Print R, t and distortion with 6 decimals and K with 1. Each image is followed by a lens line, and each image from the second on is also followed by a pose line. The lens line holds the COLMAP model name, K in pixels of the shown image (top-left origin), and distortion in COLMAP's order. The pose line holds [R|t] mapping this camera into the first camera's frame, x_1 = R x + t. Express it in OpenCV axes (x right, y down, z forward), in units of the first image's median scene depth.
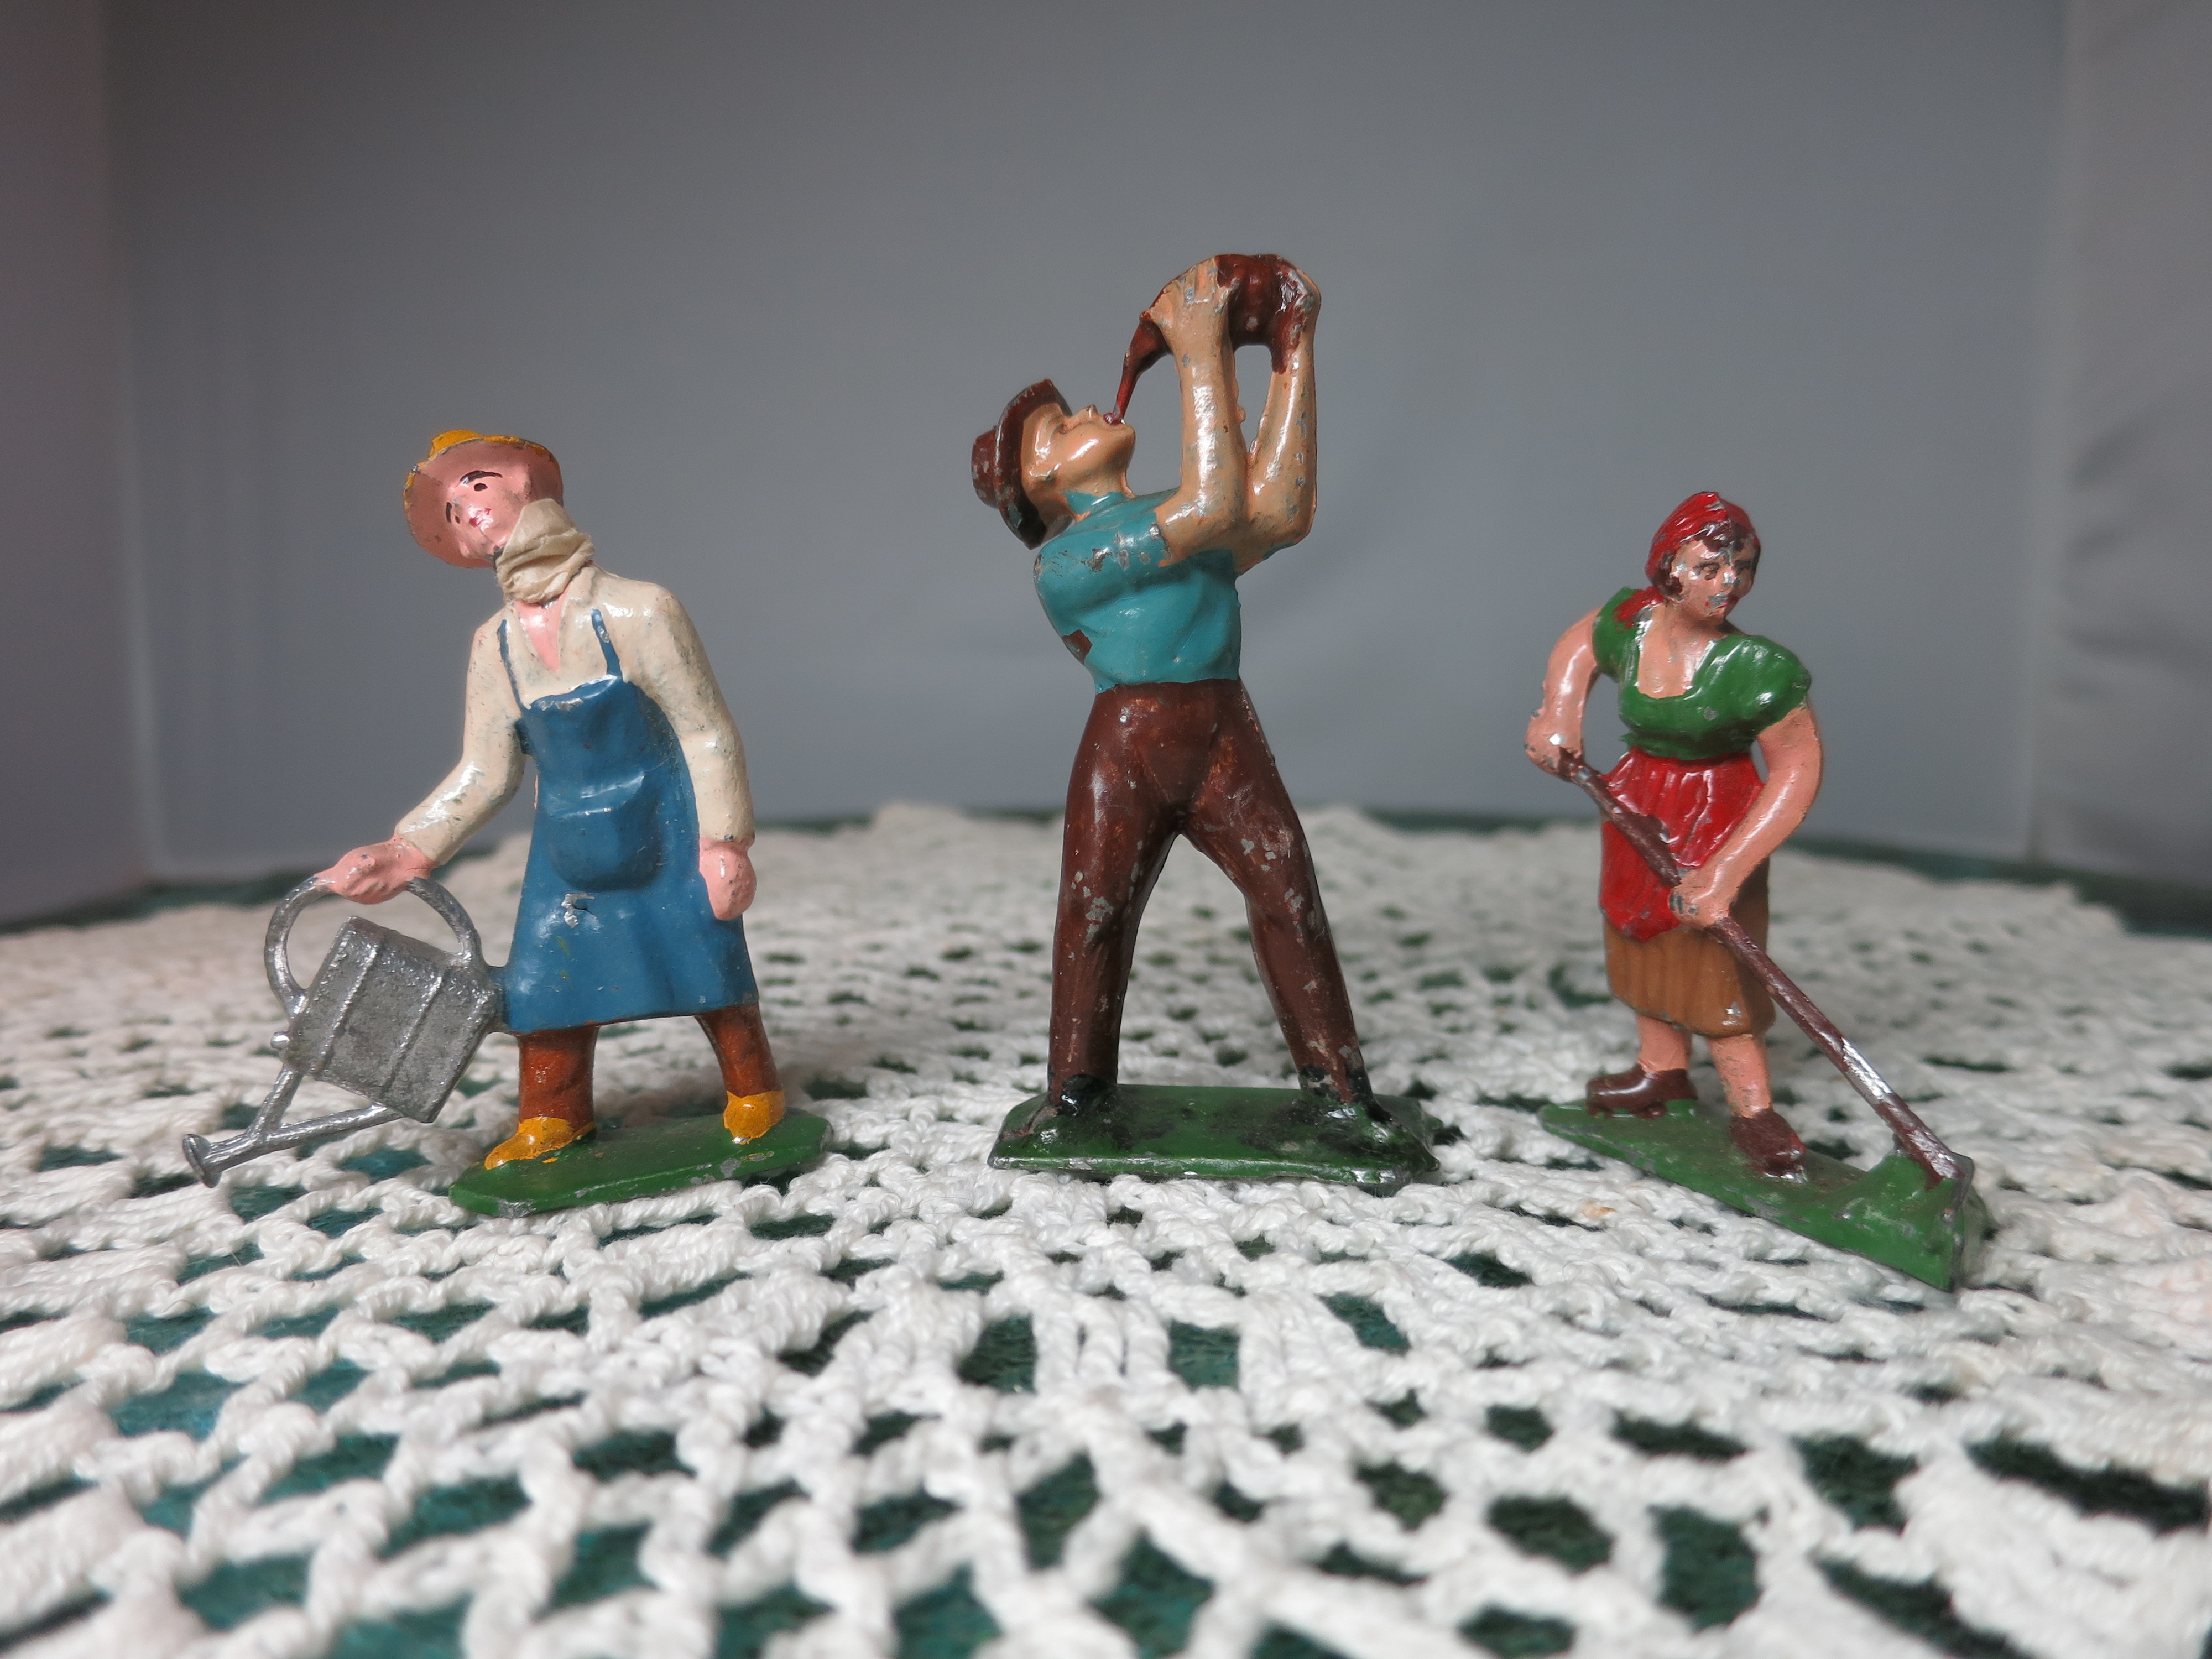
lens RADIAL K [[1563.6, 0, 1106.0], [0, 1563.6, 829.5], [0, 0, 1]] dist [-0.008703, 0.003329]
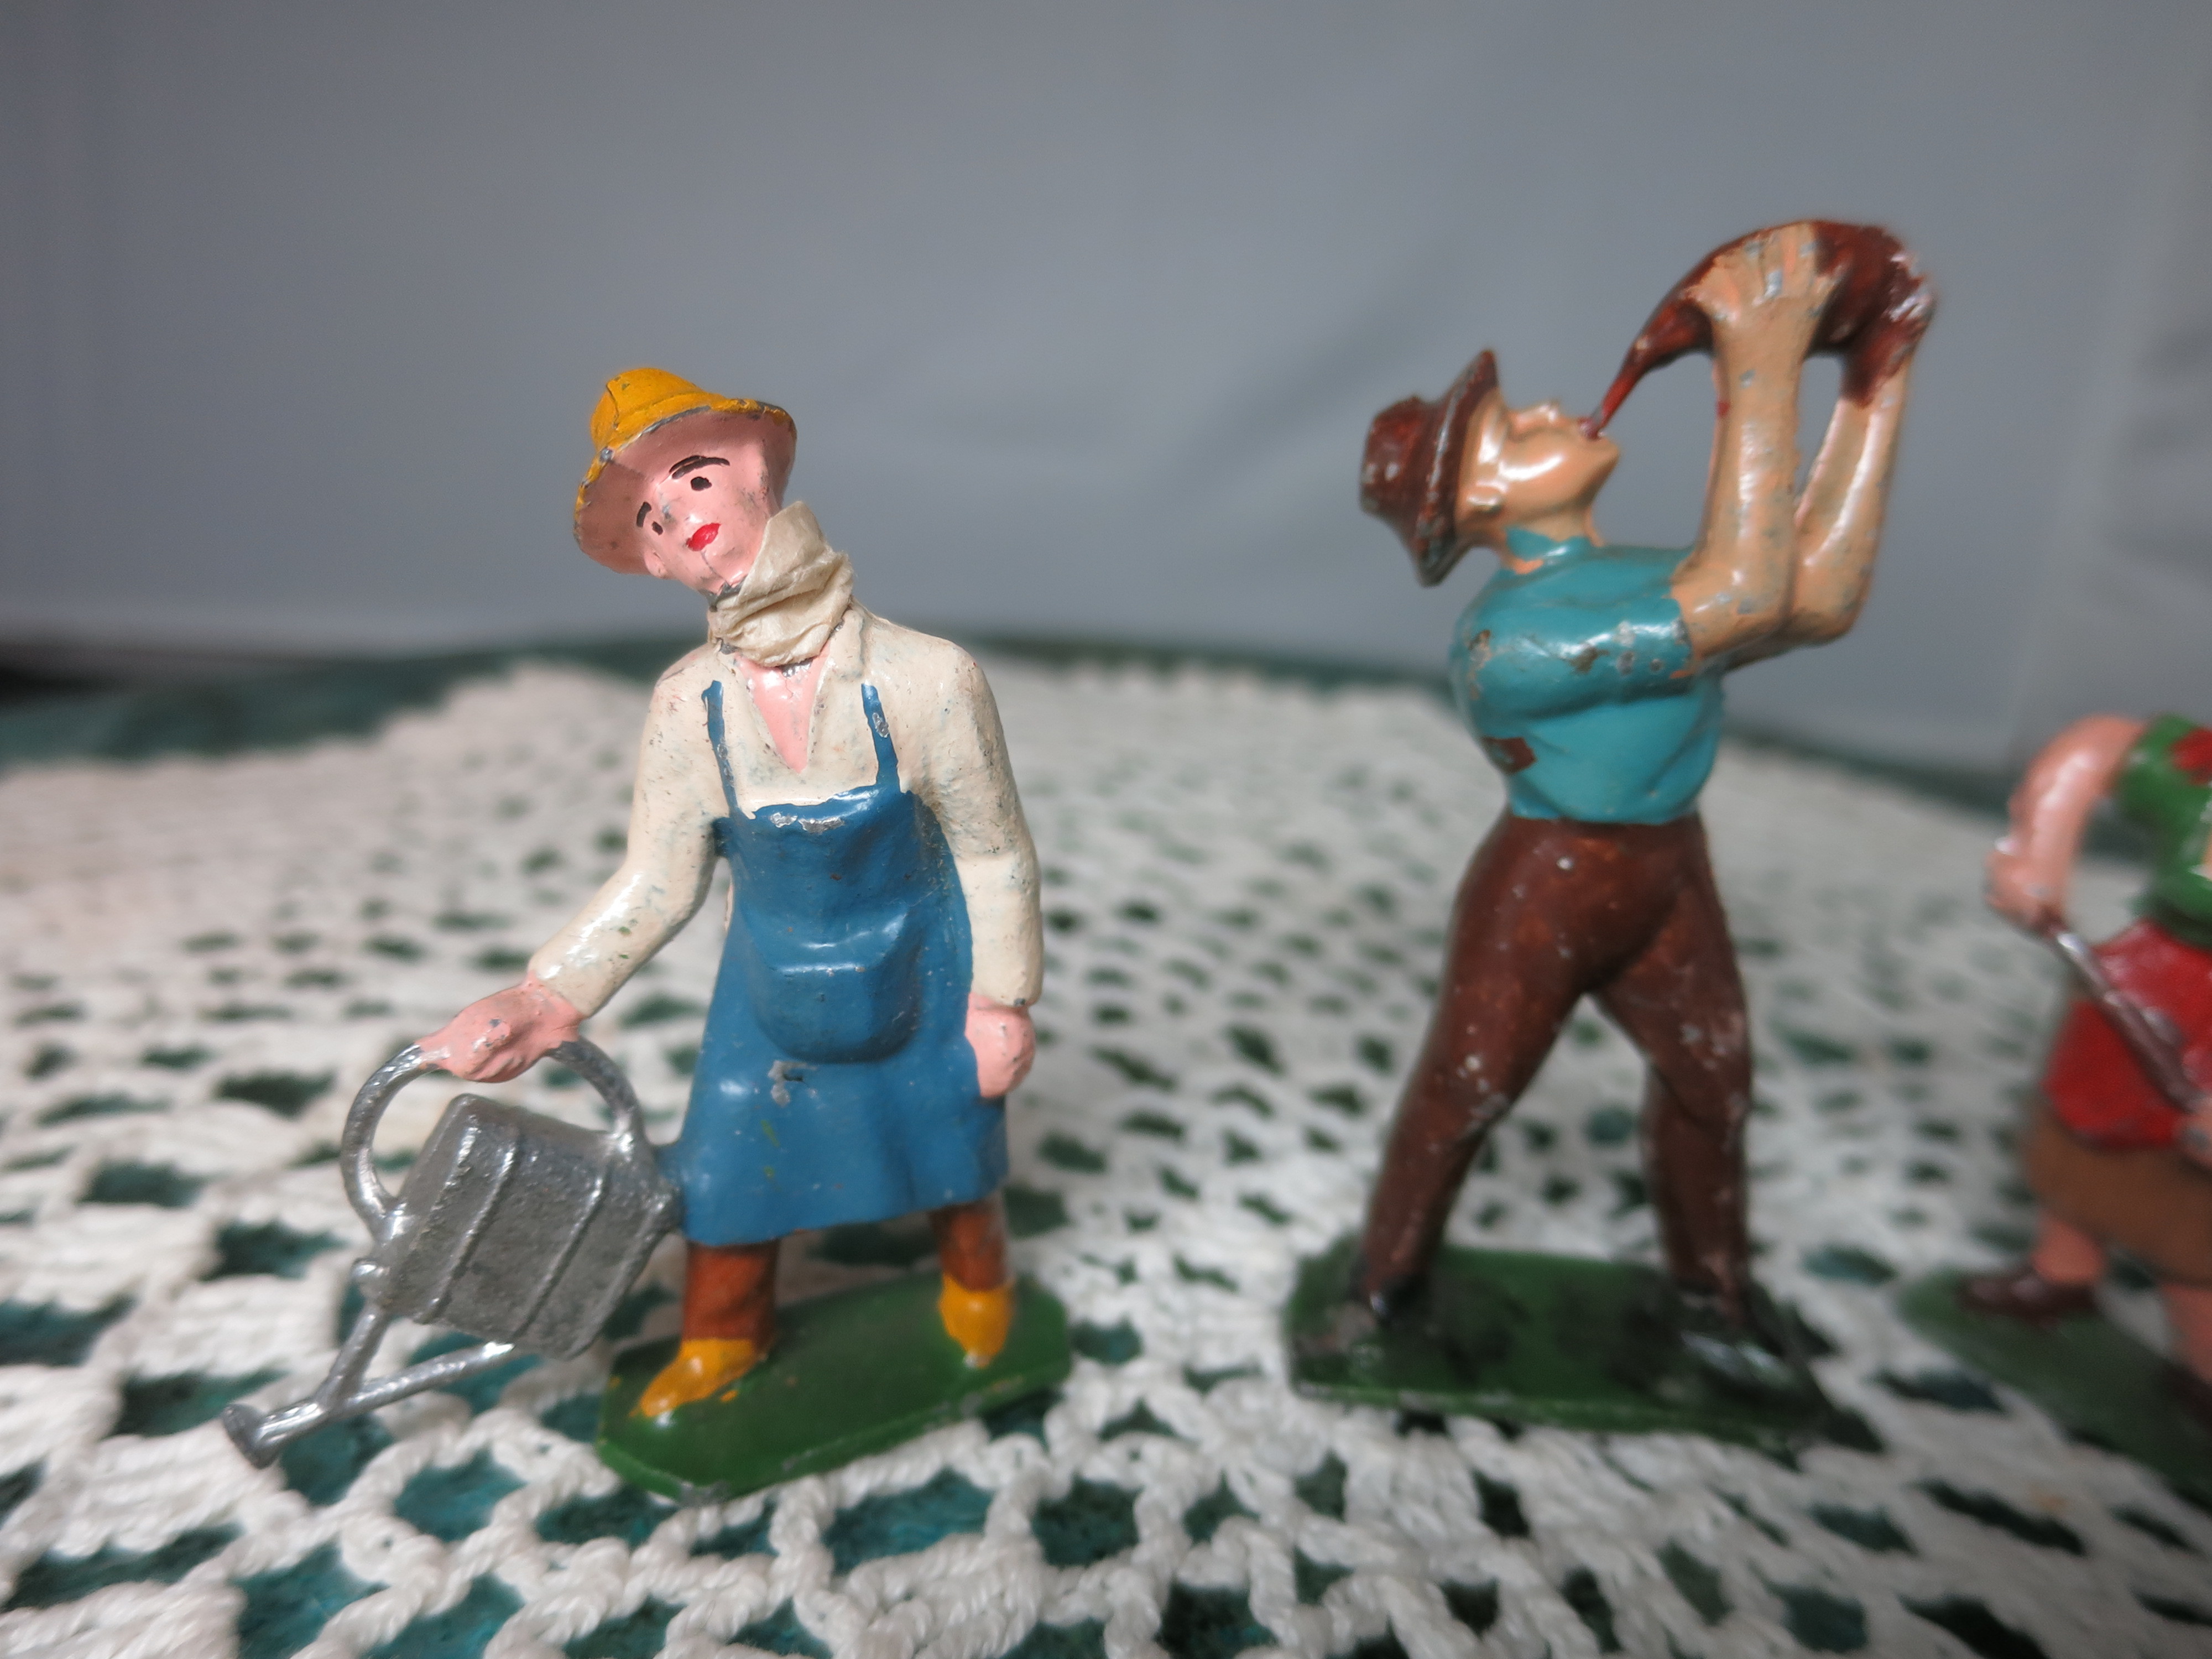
lens RADIAL K [[1562.3, 0, 1106.0], [0, 1562.3, 829.5], [0, 0, 1]] dist [-0.008125, -0.007511]
pose [[0.988616, 0.062989, 0.136639, -0.308501], [-0.088635, 0.977657, 0.190607, -0.211977], [-0.121580, -0.200549, 0.972110, 0.329585]]
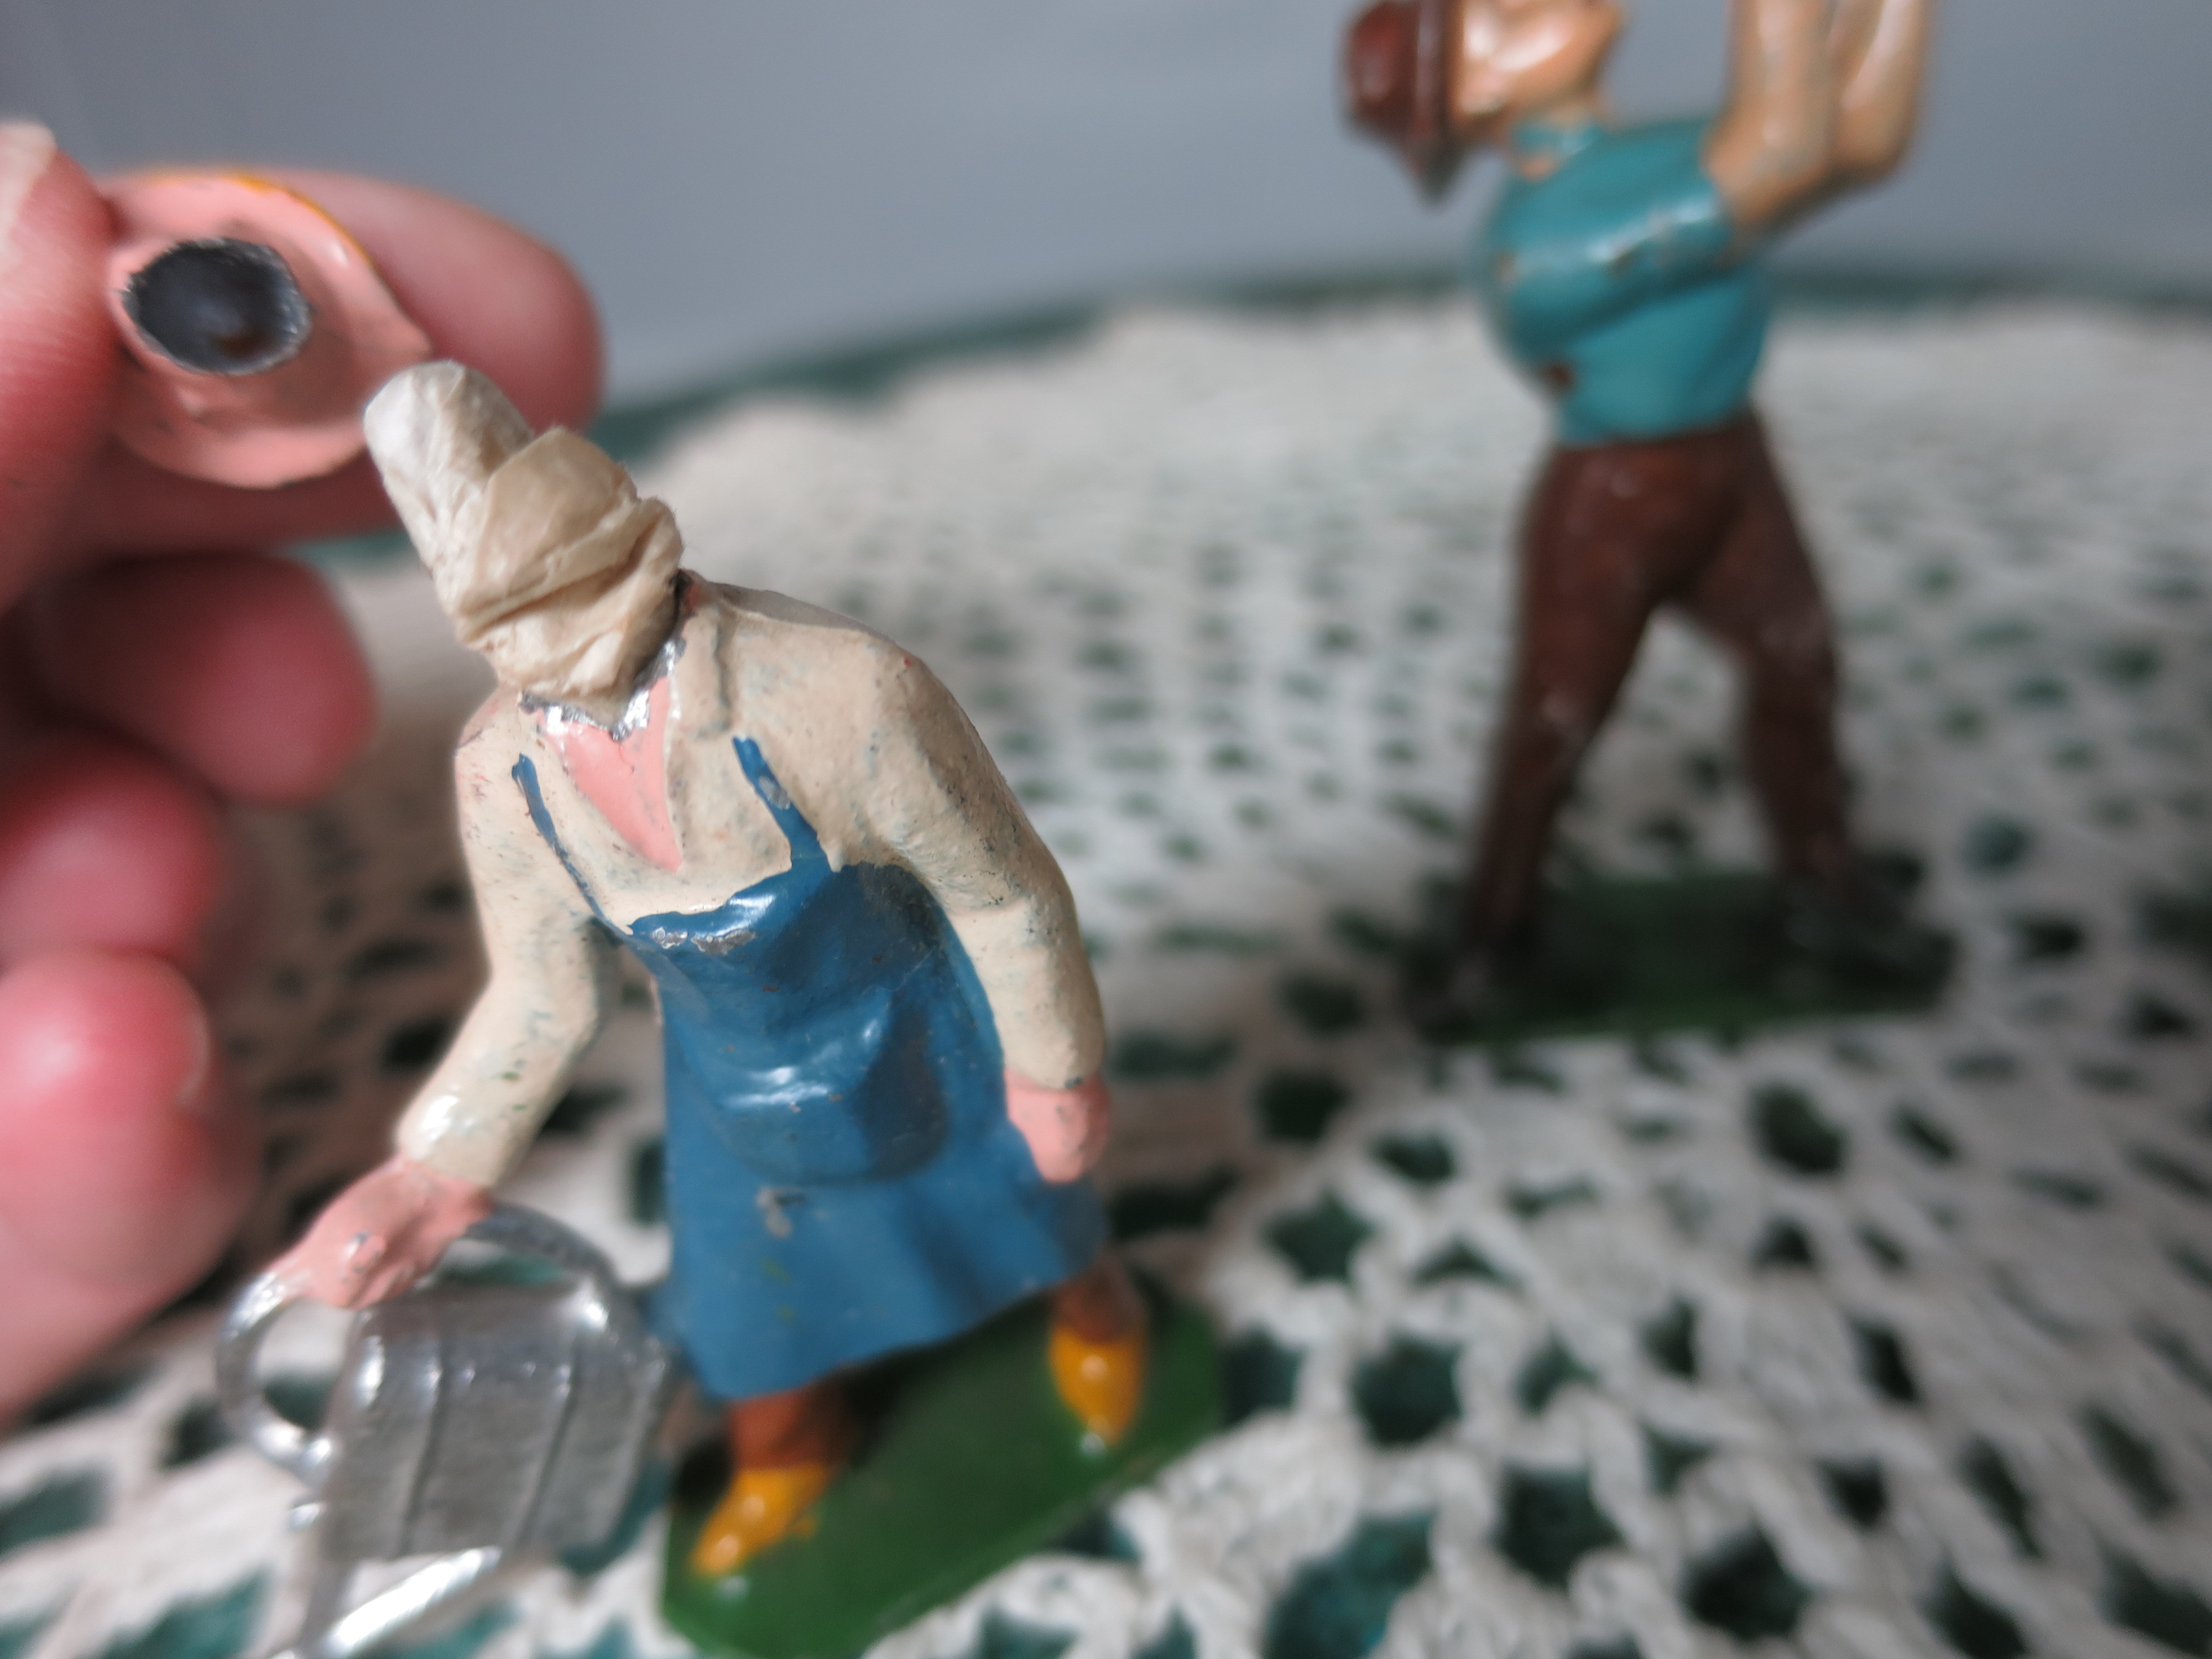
lens RADIAL K [[1554.7, 0, 1106.0], [0, 1554.7, 829.5], [0, 0, 1]] dist [0.003205, 0.000481]
pose [[0.994907, -0.098670, 0.020601, -0.236555], [0.079433, 0.893303, 0.442379, -0.290917], [-0.062053, -0.438490, 0.896591, 0.596350]]
